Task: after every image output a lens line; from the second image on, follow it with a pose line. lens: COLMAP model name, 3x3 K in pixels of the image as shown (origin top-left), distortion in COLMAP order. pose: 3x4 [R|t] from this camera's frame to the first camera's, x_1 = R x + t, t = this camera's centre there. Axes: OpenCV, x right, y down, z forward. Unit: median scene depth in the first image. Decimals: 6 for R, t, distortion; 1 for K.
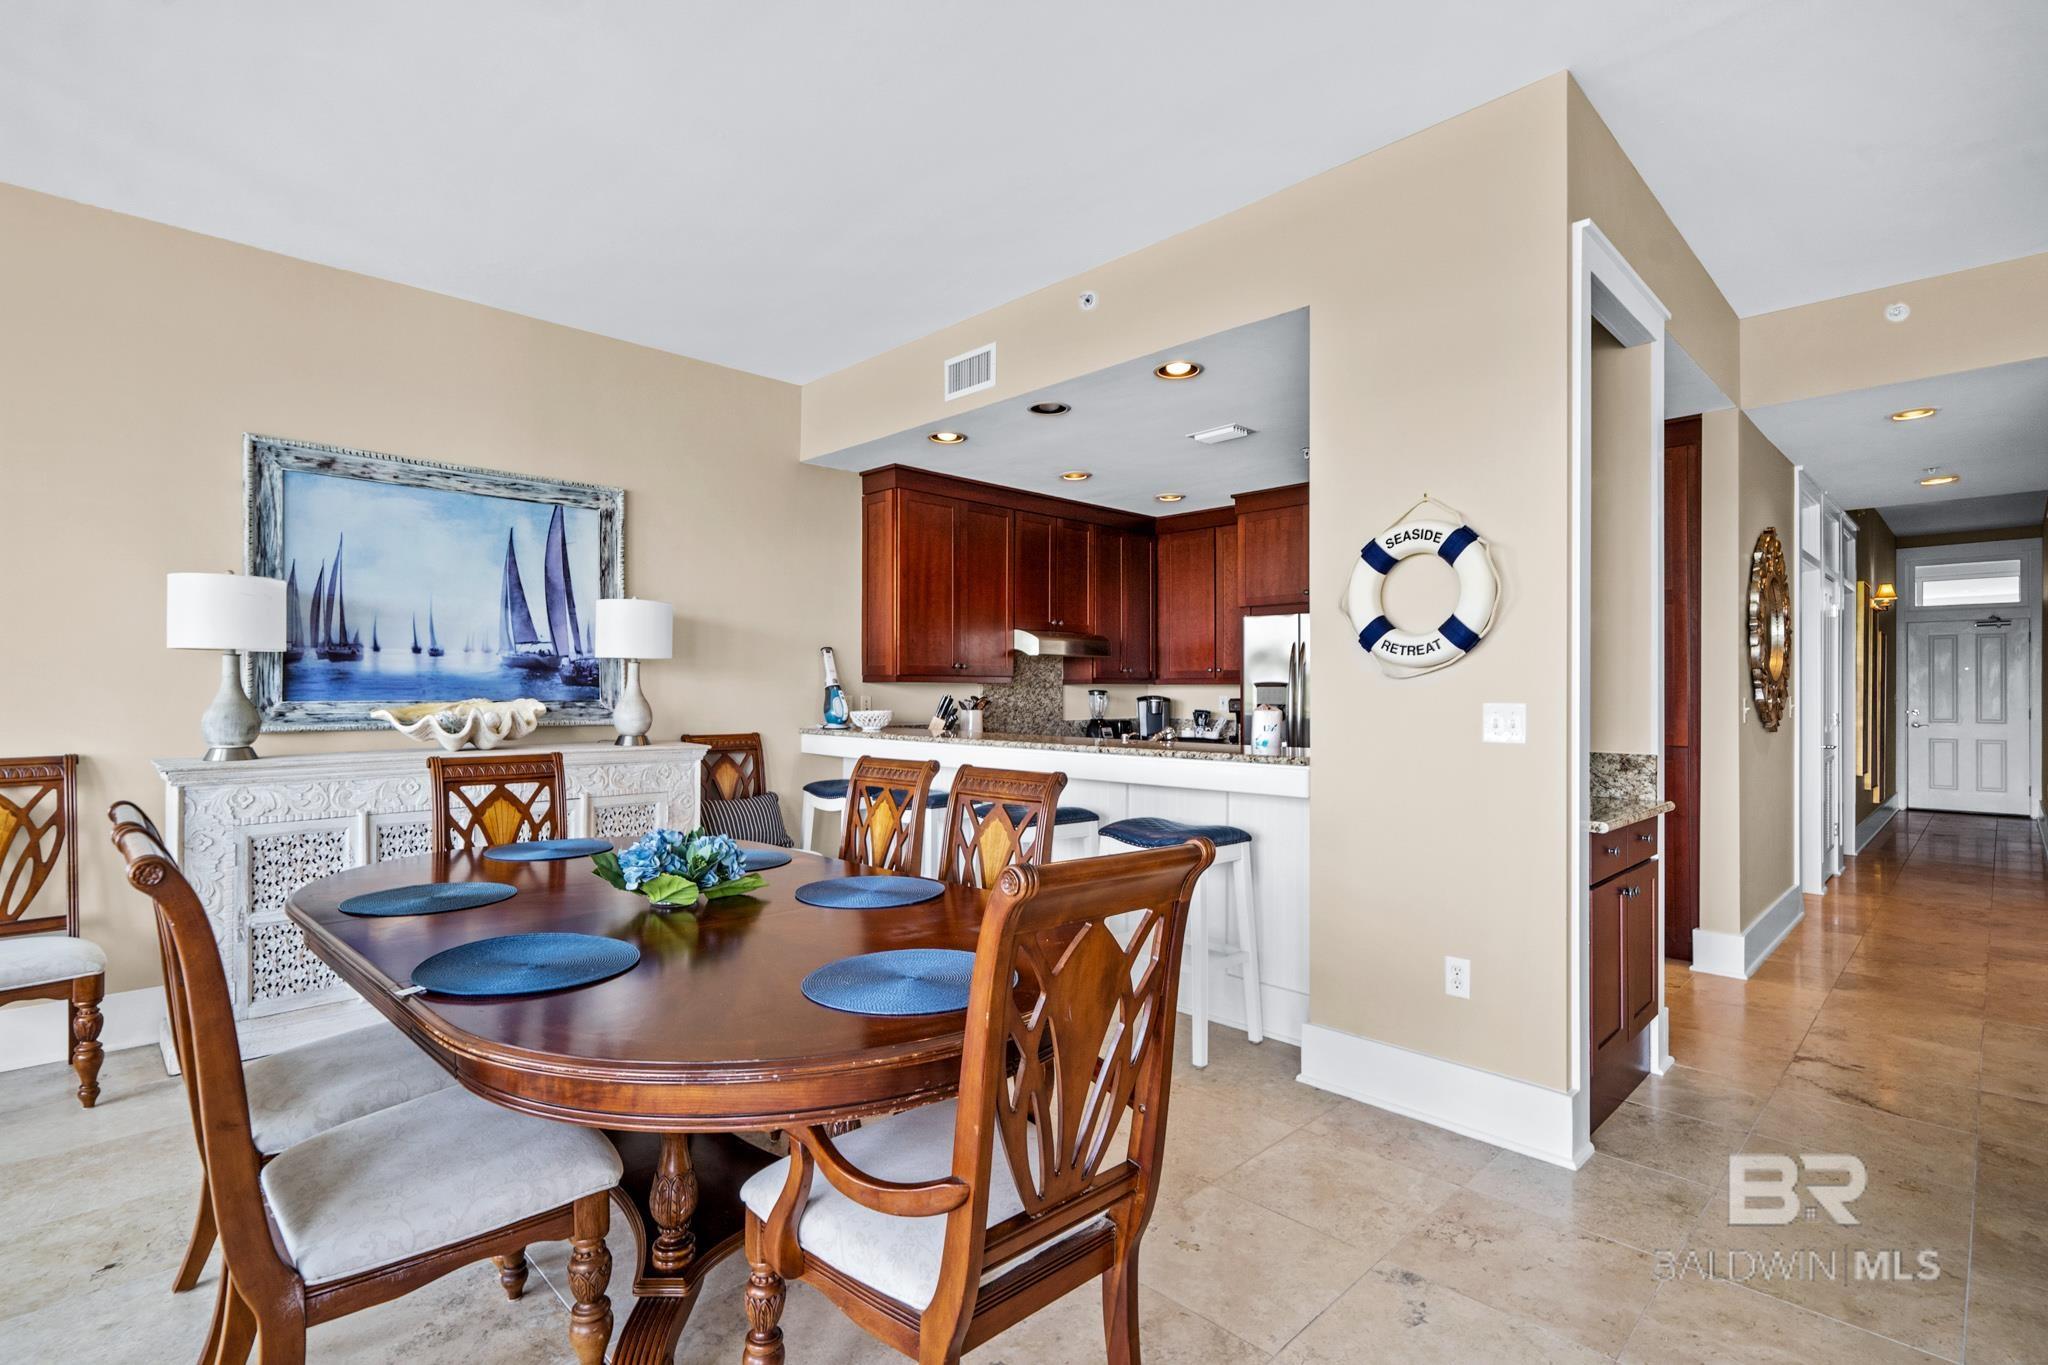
lens RADIAL K [[969.7, 0, 1018.5], [0, 969.7, 687.2], [0, 0, 1]] dist [-0.006090, 0.003435]
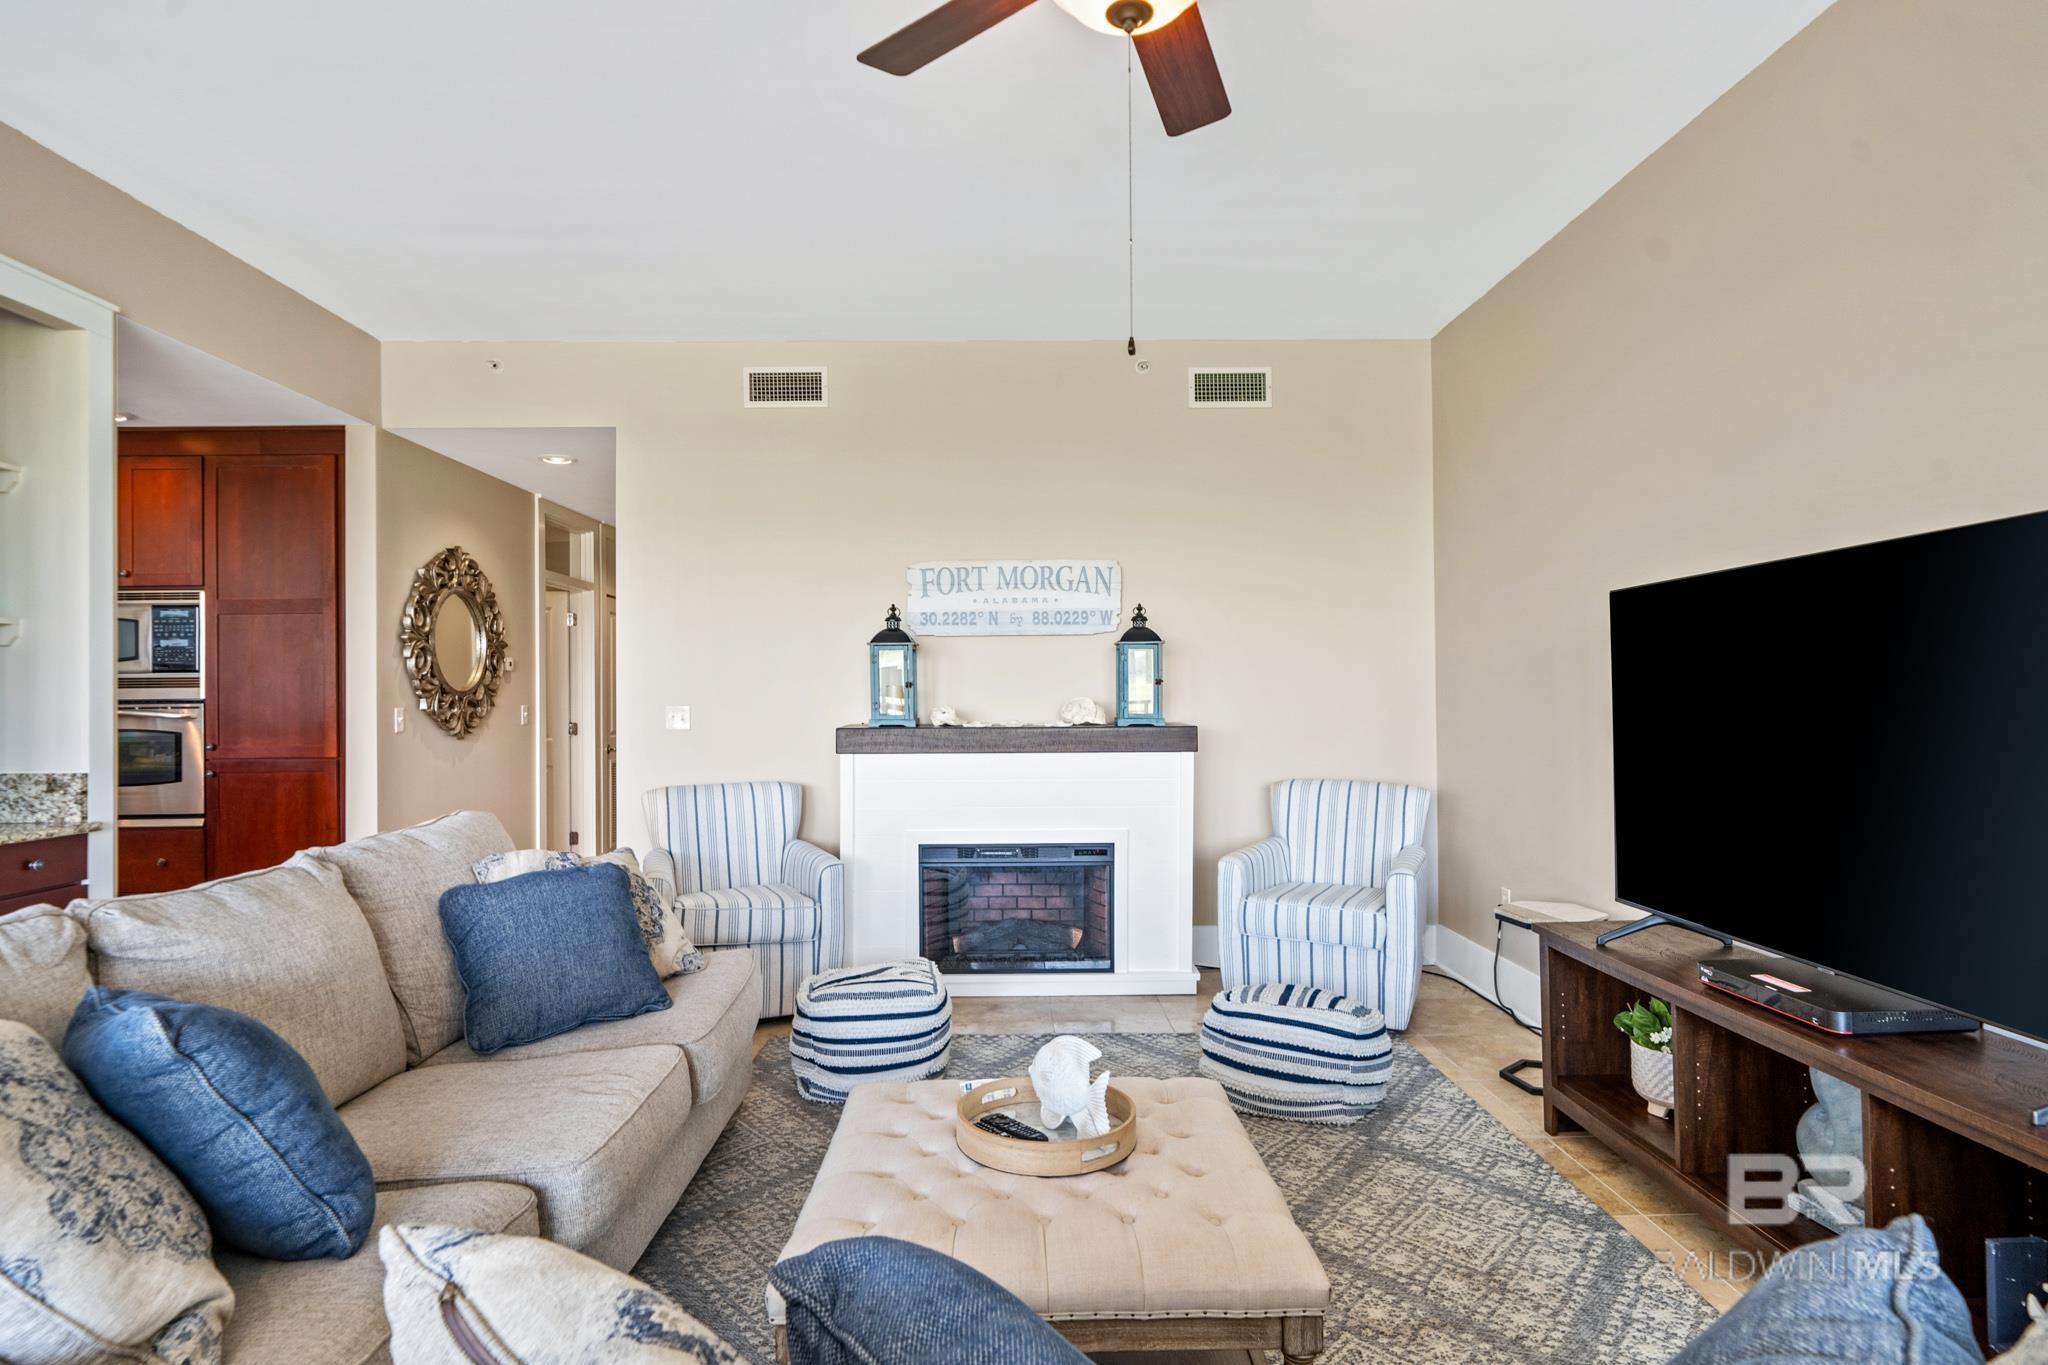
lens RADIAL K [[1058.5, 0, 1039.6], [0, 1058.5, 680.4], [0, 0, 1]] dist [-0.001379, 0.000310]
pose [[0.681869, 0.002095, 0.731472, 0.386438], [0.005402, 0.999954, -0.007899, -0.005071], [-0.731455, 0.009337, 0.681826, -0.274461]]
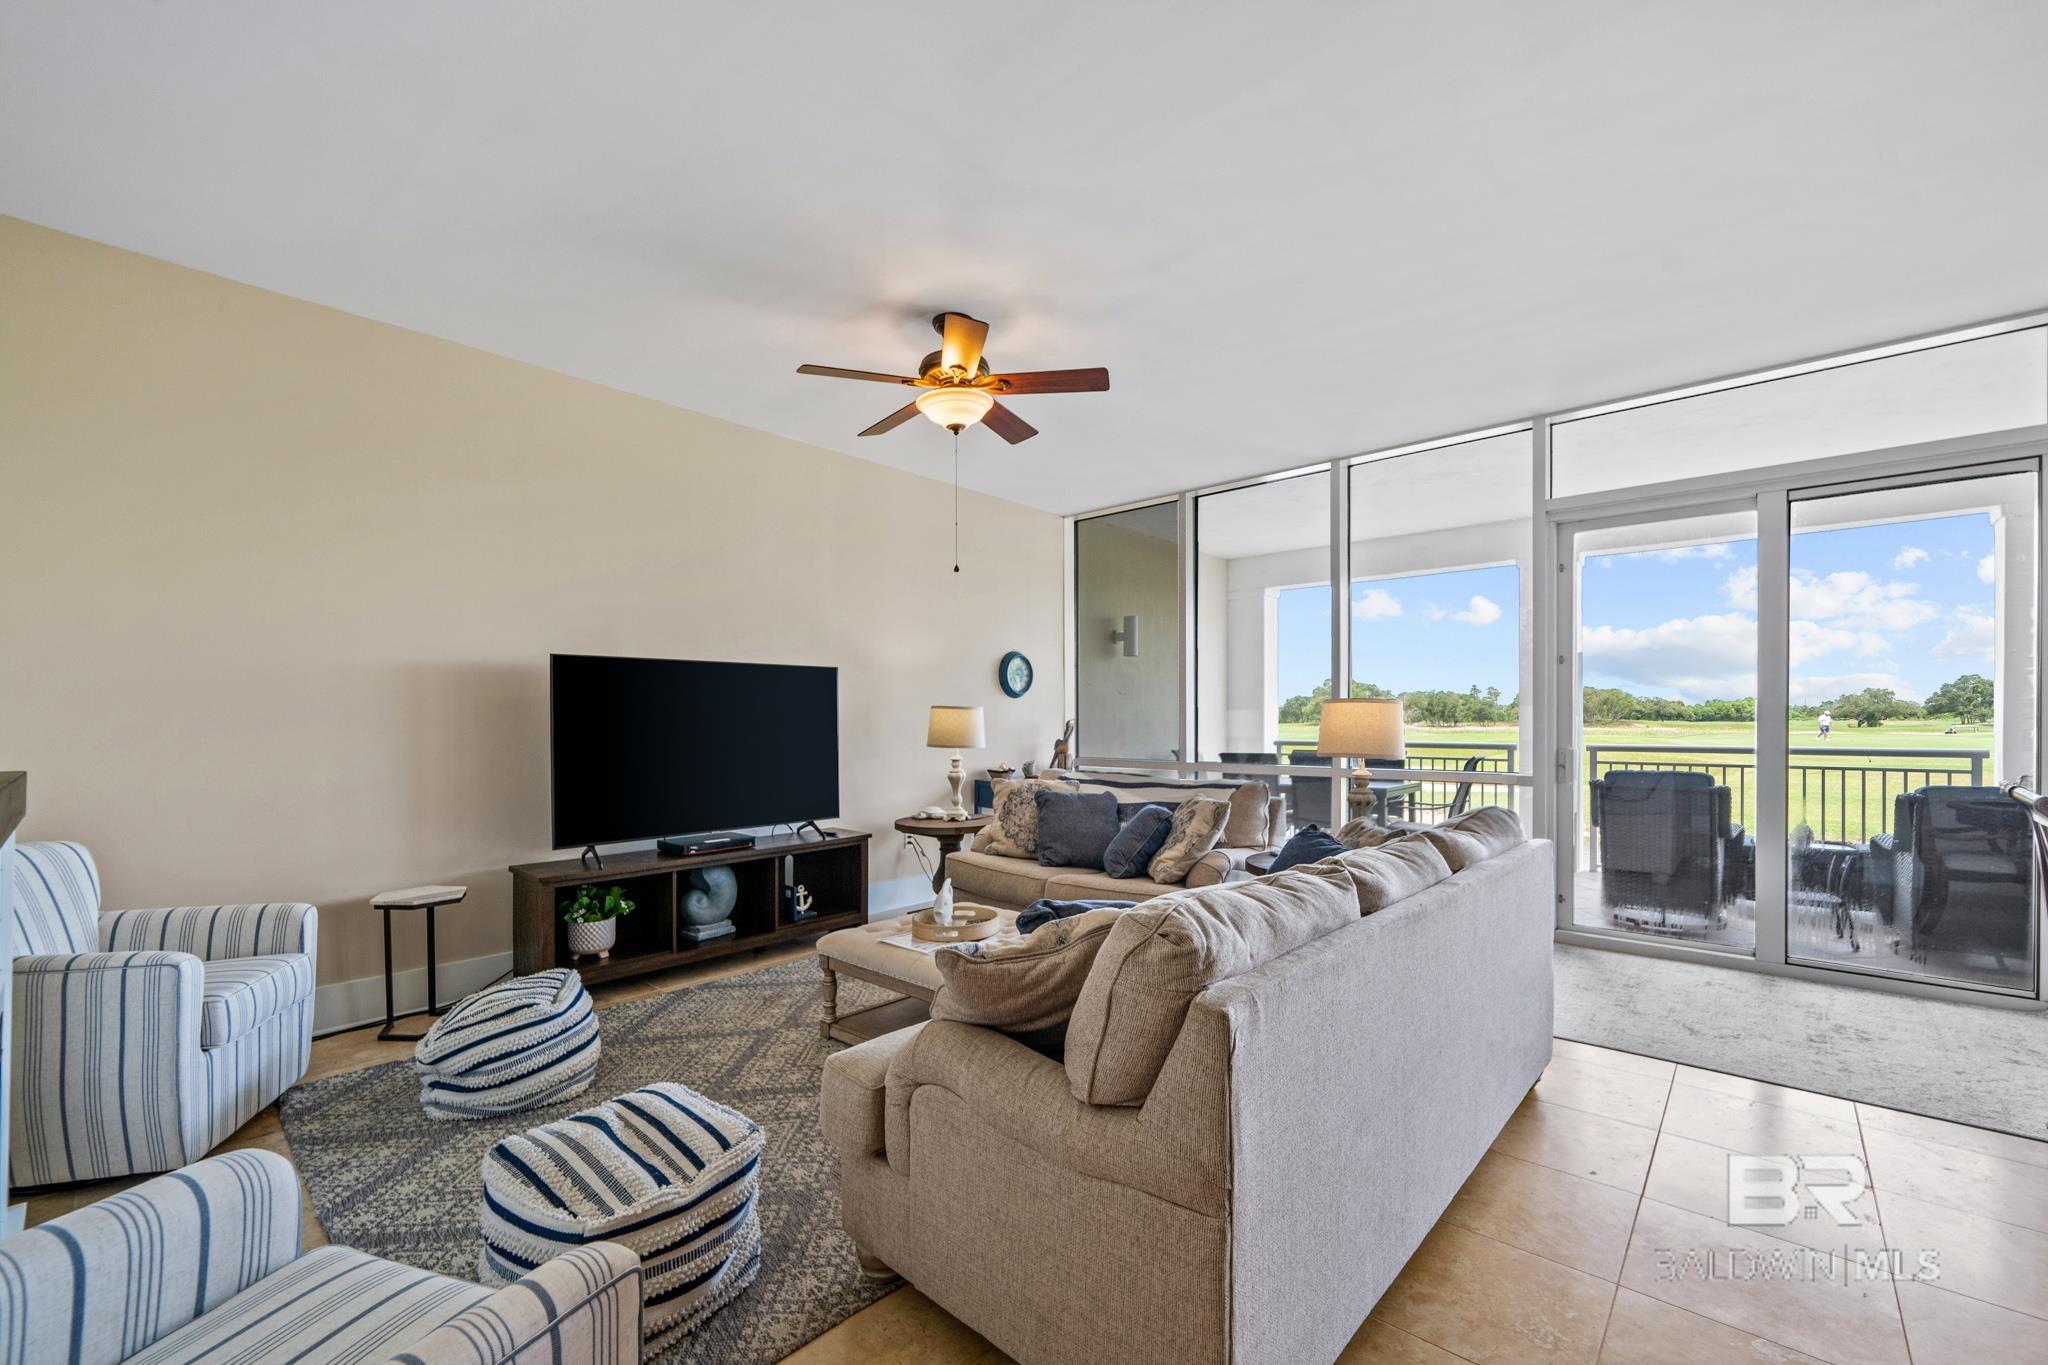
lens RADIAL K [[828.0, 0, 1011.5], [0, 828.0, 721.2], [0, 0, 1]] dist [-0.003821, -0.000781]
pose [[-0.999020, 0.002388, -0.044206, 0.725775], [0.002442, 0.999996, -0.001155, 0.007011], [0.044203, -0.001262, -0.999022, 0.816220]]
